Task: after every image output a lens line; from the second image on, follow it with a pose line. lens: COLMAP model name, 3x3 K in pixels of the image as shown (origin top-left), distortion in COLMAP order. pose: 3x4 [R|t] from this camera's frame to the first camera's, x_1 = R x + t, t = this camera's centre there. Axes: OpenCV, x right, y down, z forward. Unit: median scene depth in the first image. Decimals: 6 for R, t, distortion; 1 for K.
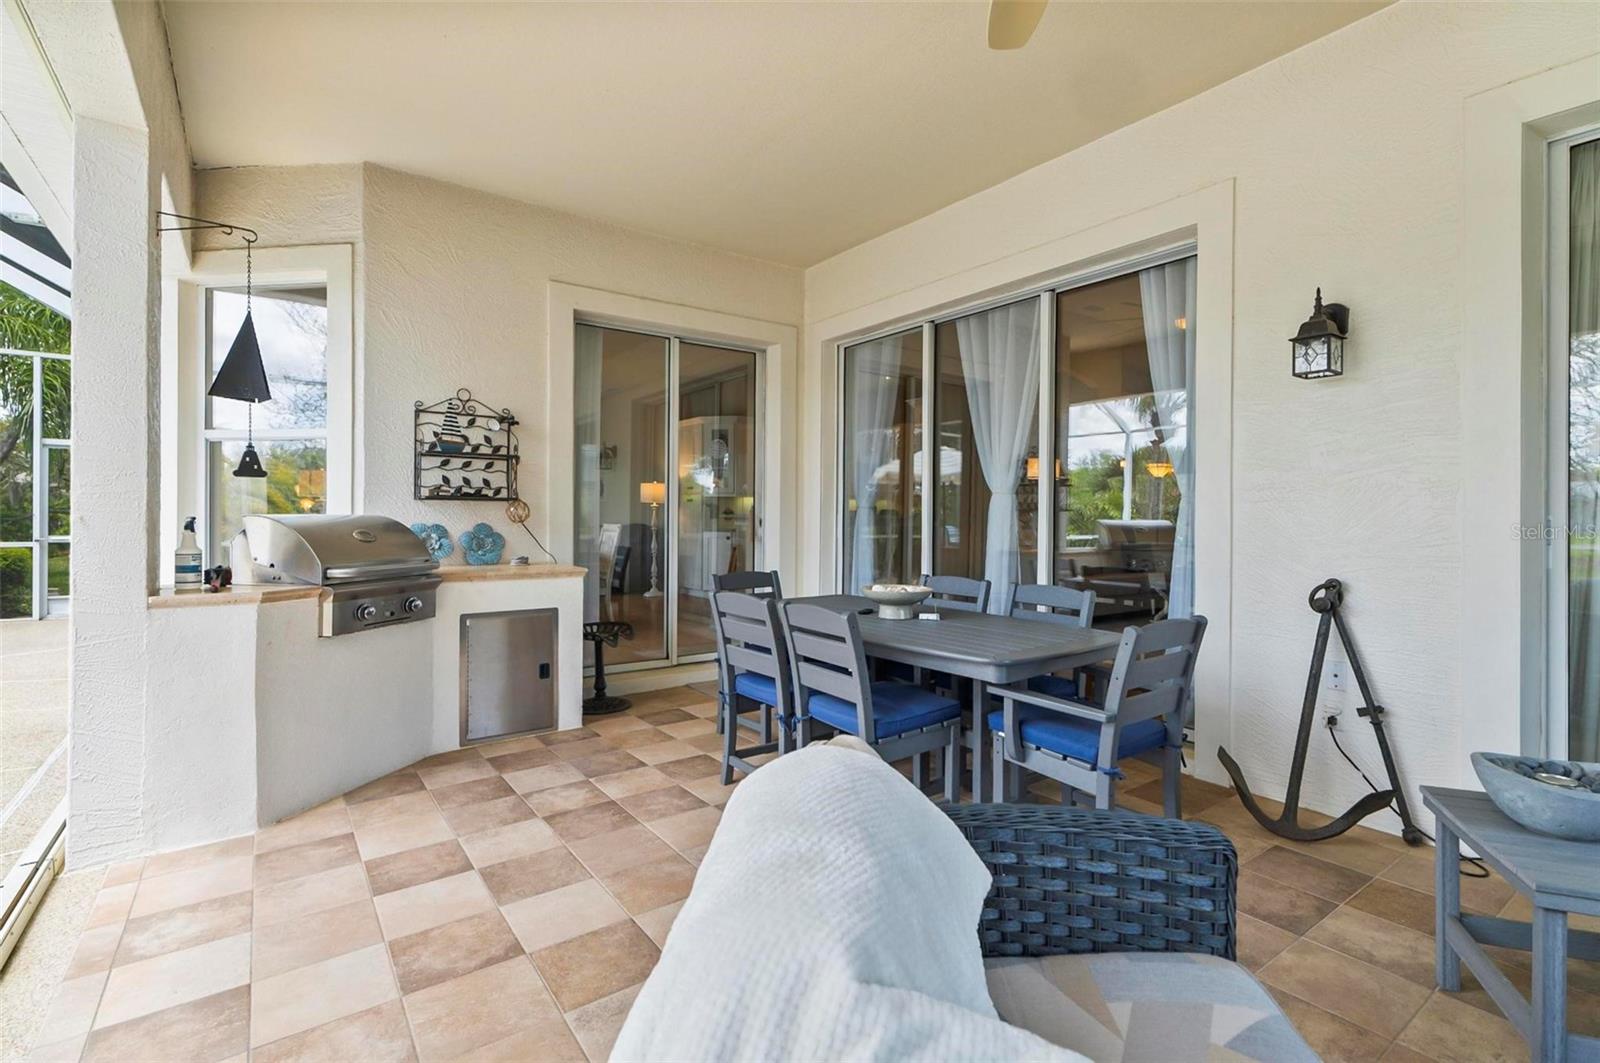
lens RADIAL K [[739.0, 0, 802.1], [0, 739.0, 522.7], [0, 0, 1]] dist [0.003151, 0.000294]
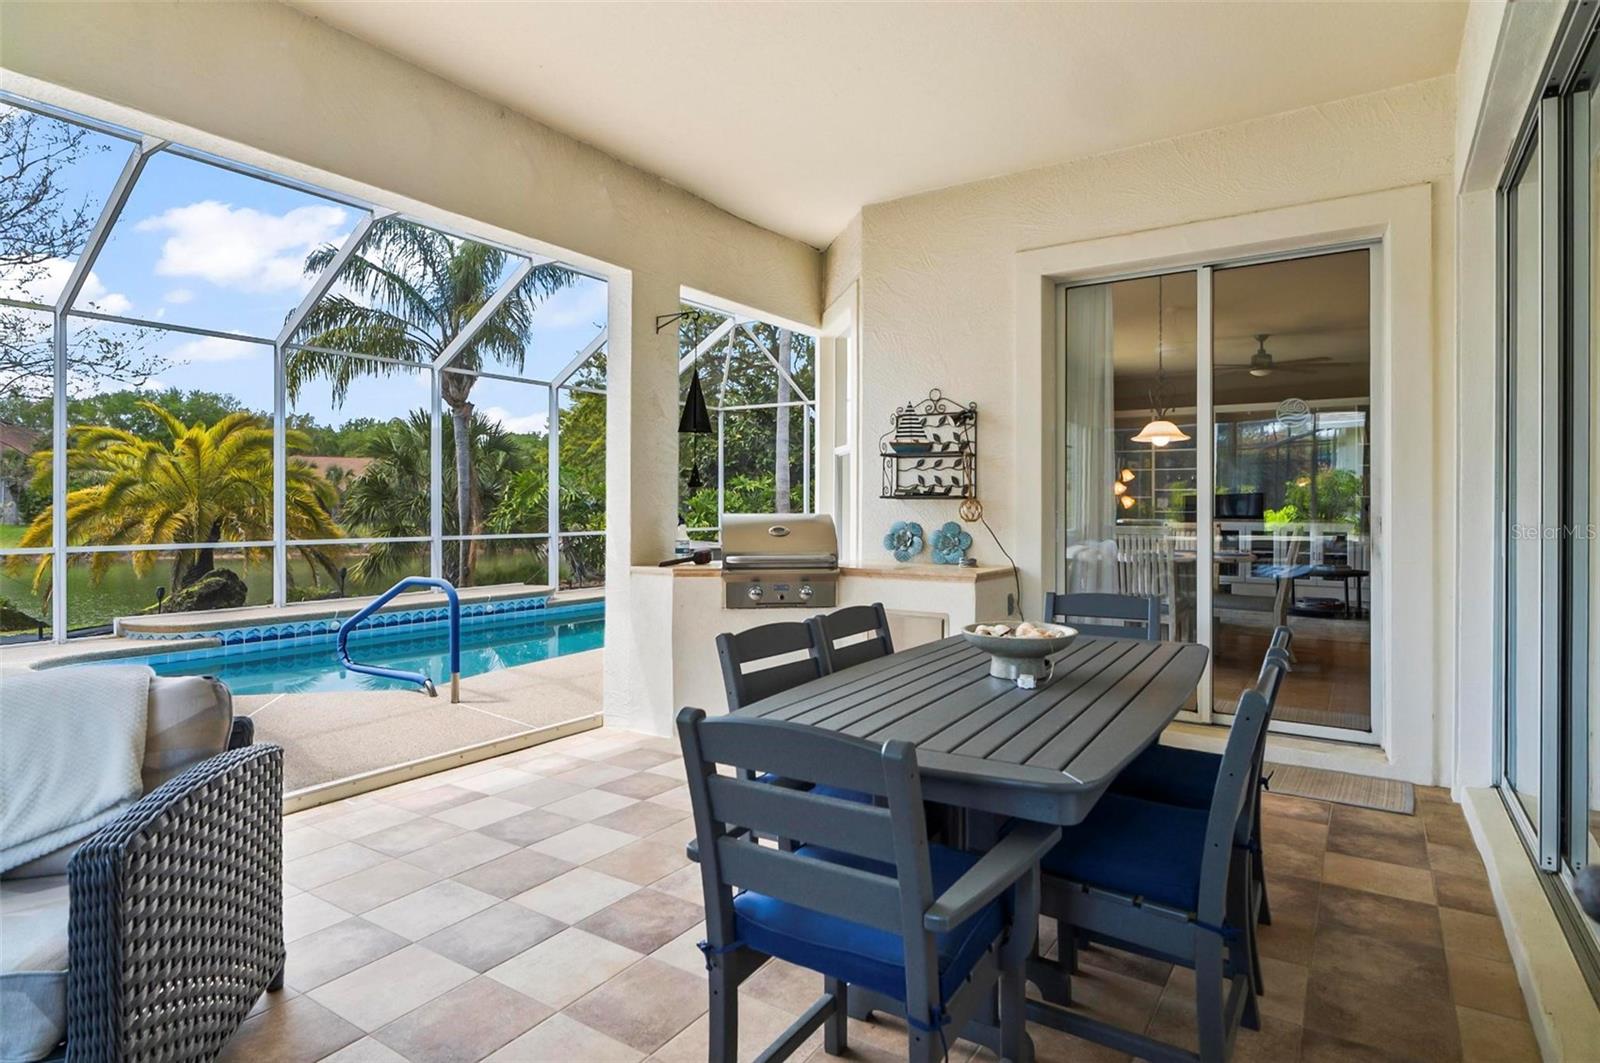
lens RADIAL K [[834.0, 0, 800.9], [0, 834.0, 516.1], [0, 0, 1]] dist [-0.002426, 0.000525]
pose [[0.361418, 0.000597, -0.932404, 0.539778], [-0.008752, 0.999958, -0.002752, -0.002332], [0.932363, 0.009155, 0.361408, 0.419647]]
